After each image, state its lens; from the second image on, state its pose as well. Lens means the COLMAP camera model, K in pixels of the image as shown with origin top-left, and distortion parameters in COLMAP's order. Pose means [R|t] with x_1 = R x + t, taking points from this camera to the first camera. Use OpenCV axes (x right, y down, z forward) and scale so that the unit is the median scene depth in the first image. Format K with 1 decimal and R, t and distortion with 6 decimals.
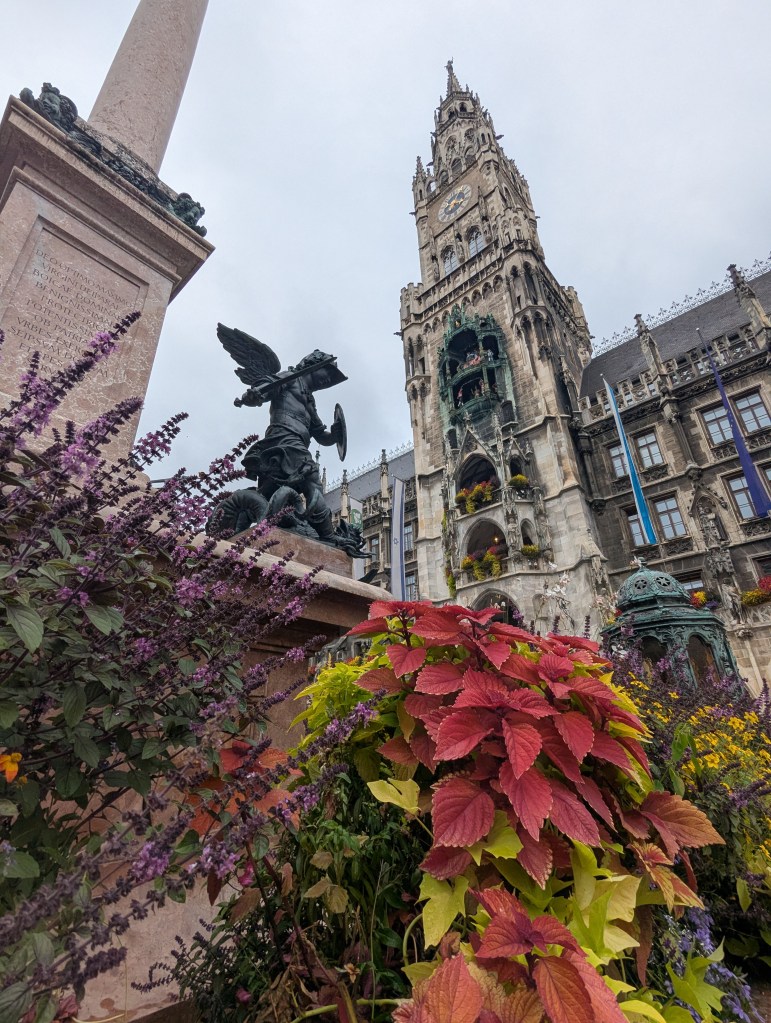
lens RADIAL K [[485.7, 0, 380.0], [0, 485.7, 517.6], [0, 0, 1]] dist [0.003514, 0.000452]
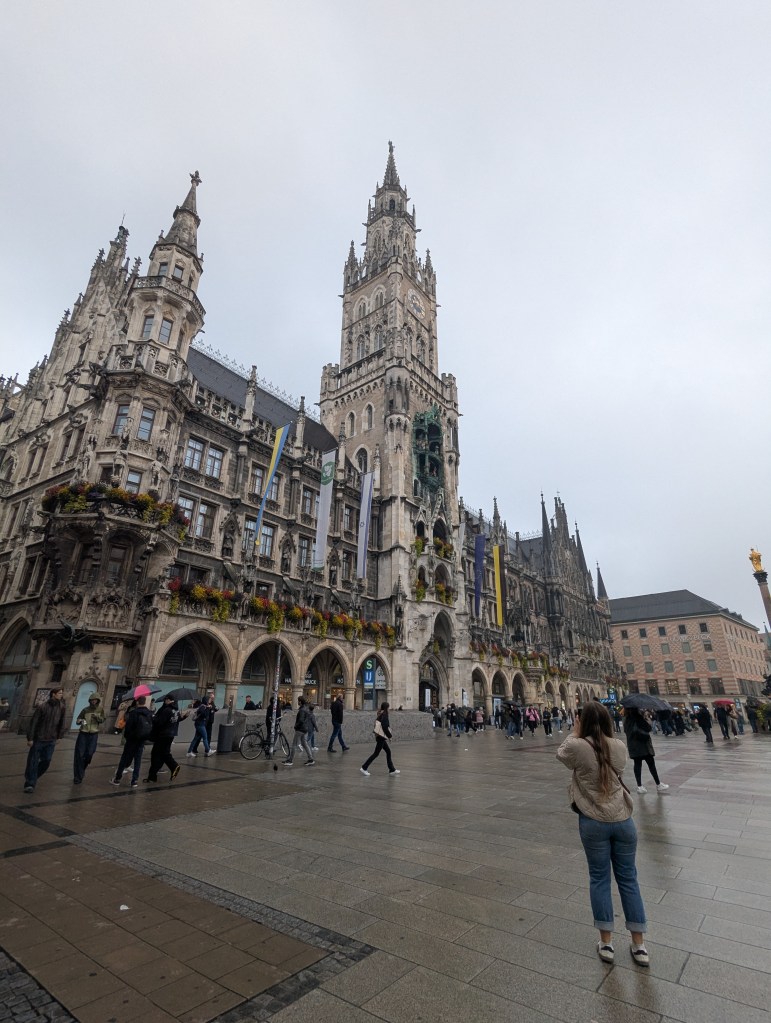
lens RADIAL K [[485.7, 0, 382.7], [0, 485.7, 509.4], [0, 0, 1]] dist [0.003514, 0.000452]
pose [[-0.084825, 0.378294, 0.921791, -0.531997], [-0.437859, 0.816861, -0.375524, 0.218200], [-0.895033, -0.435468, 0.096349, 0.445553]]
